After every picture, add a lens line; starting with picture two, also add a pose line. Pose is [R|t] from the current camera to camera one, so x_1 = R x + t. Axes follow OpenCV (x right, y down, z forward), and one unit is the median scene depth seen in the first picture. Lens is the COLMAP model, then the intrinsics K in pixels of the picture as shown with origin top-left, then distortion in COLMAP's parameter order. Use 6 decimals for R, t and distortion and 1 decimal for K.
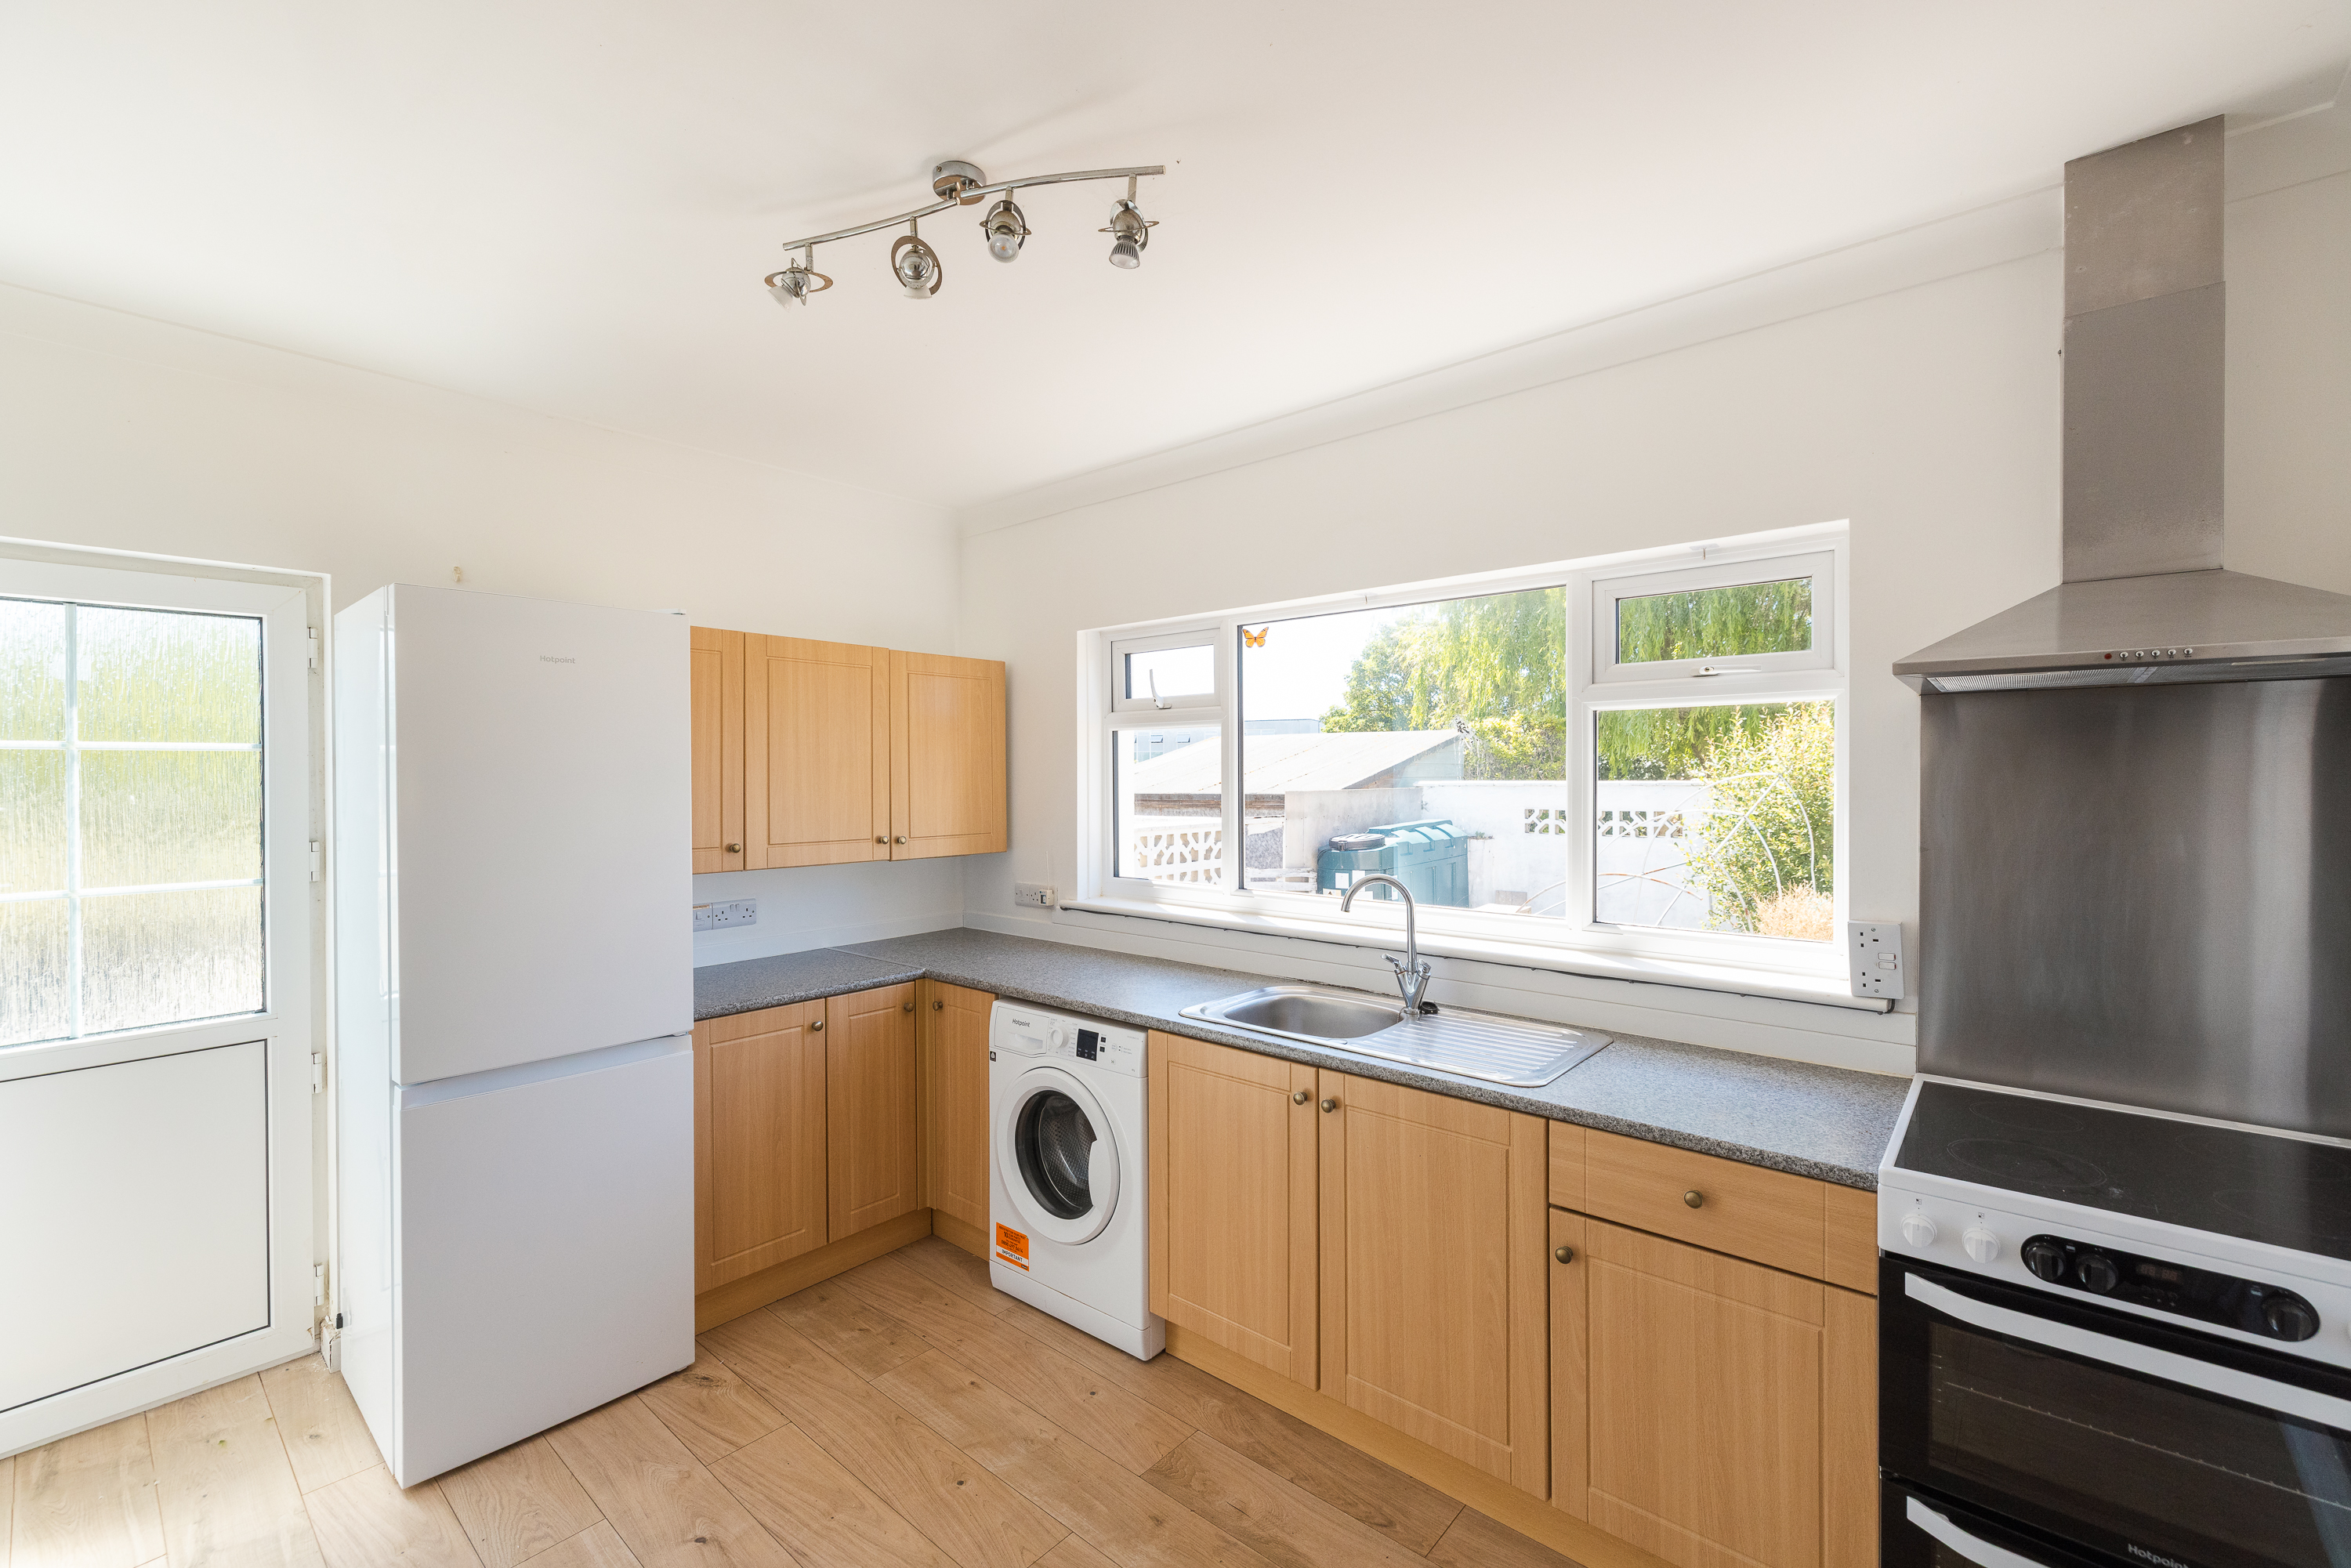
lens RADIAL K [[1002.6, 0, 1176.8], [0, 1002.6, 798.0], [0, 0, 1]] dist [0.002013, -0.000257]
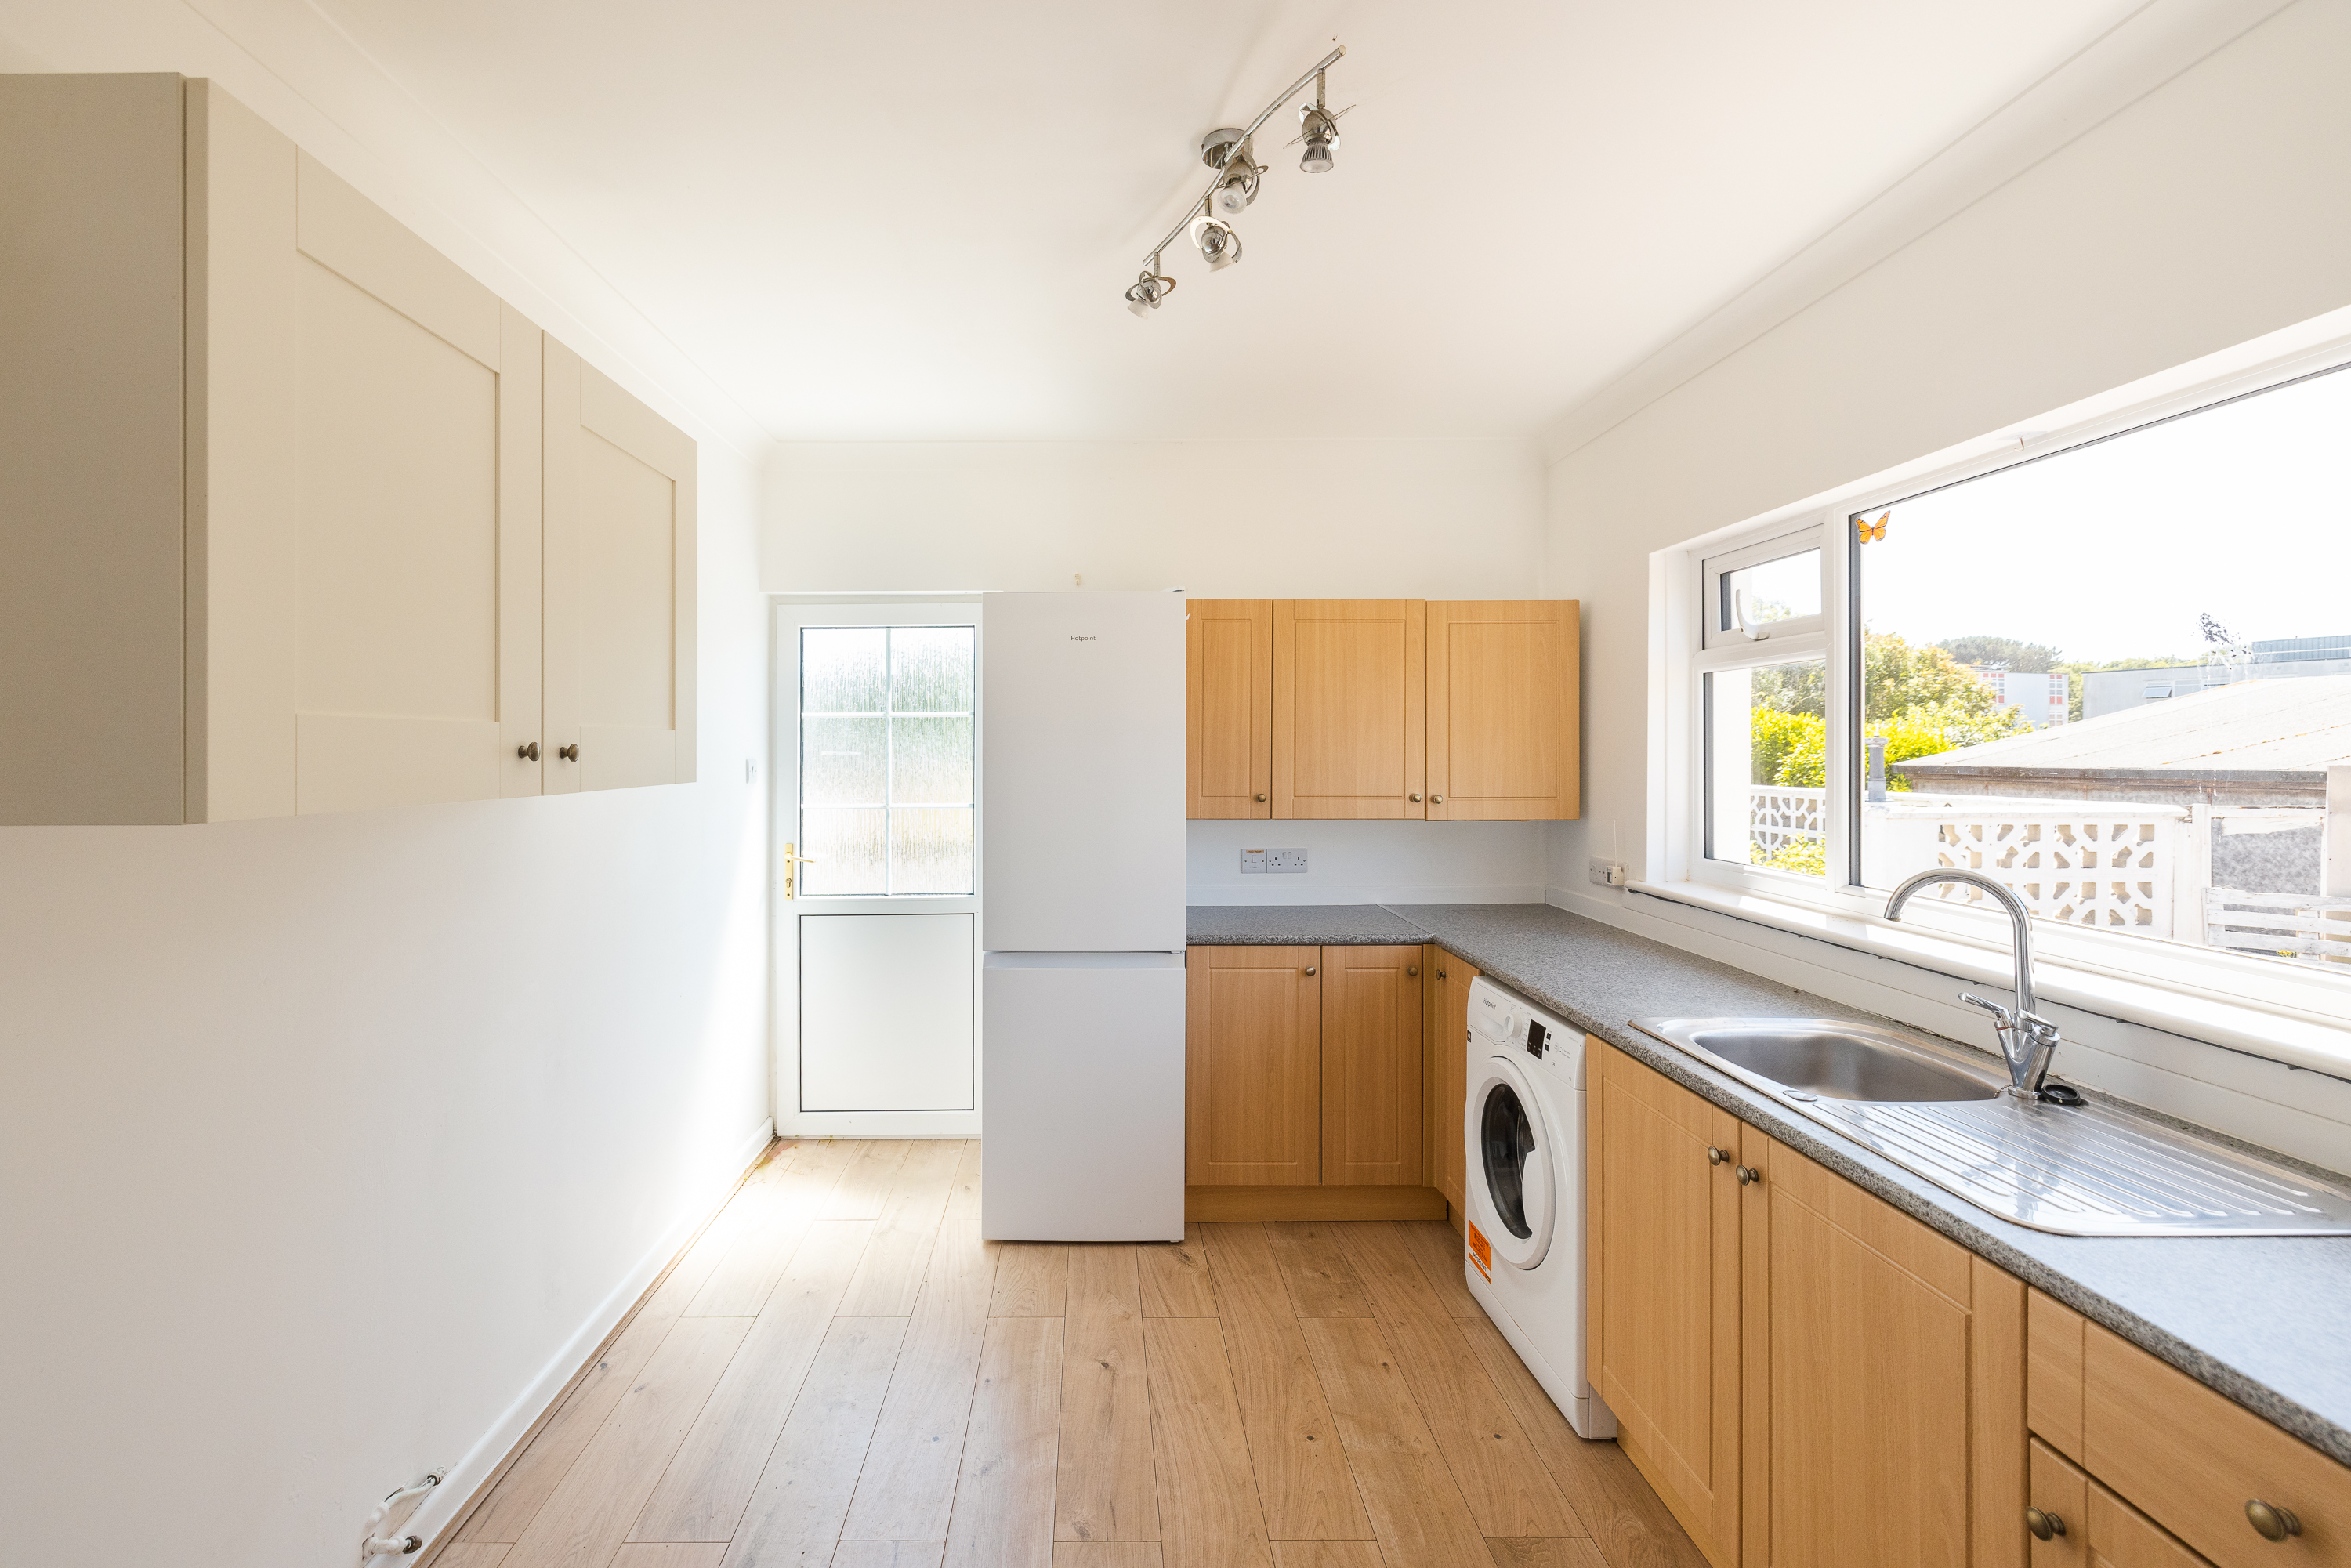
lens RADIAL K [[1099.9, 0, 1171.7], [0, 1099.9, 770.0], [0, 0, 1]] dist [-0.007986, 0.002504]
pose [[0.641197, 0.010992, -0.767298, 0.444014], [-0.018034, 0.999837, -0.000746, 0.023522], [0.767165, 0.014315, 0.641290, 0.164772]]
